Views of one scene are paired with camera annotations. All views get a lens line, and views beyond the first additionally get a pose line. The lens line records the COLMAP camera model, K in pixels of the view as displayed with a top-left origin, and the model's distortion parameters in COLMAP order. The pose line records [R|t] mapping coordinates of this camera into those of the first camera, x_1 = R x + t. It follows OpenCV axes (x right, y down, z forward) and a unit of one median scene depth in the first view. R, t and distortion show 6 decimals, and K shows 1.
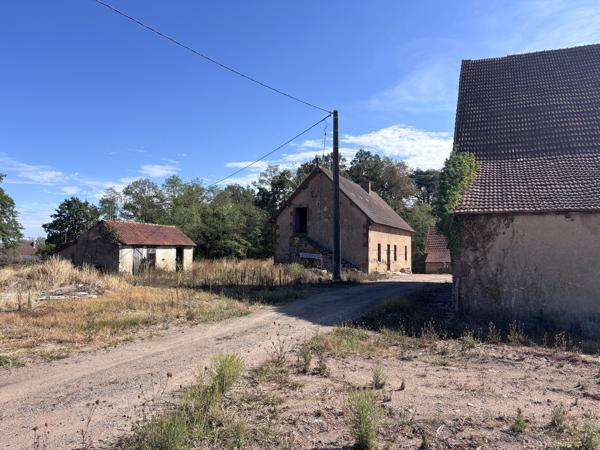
lens RADIAL K [[505.8, 0, 303.0], [0, 505.8, 232.8], [0, 0, 1]] dist [0.089831, -0.178715]
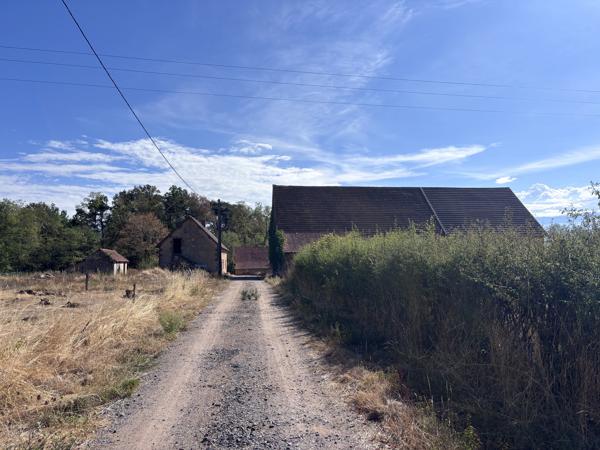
lens RADIAL K [[528.3, 0, 300.0], [0, 528.3, 225.0], [0, 0, 1]] dist [-0.000136, -0.000273]
pose [[0.891057, 0.016914, 0.453576, -0.201651], [-0.003177, 0.999513, -0.031030, -0.018423], [-0.453881, 0.026209, 0.890677, -0.364501]]
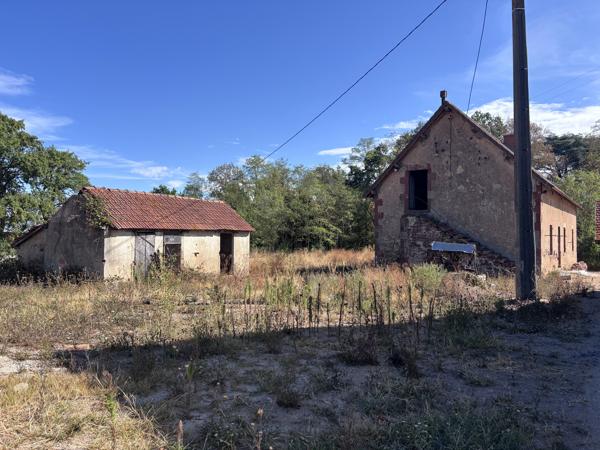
lens RADIAL K [[505.8, 0, 303.0], [0, 505.8, 232.8], [0, 0, 1]] dist [0.089831, -0.178715]
pose [[0.983676, -0.010182, -0.179663, -0.014058], [0.014440, 0.999645, 0.022411, 0.005566], [0.179371, -0.024639, 0.983473, 0.151856]]
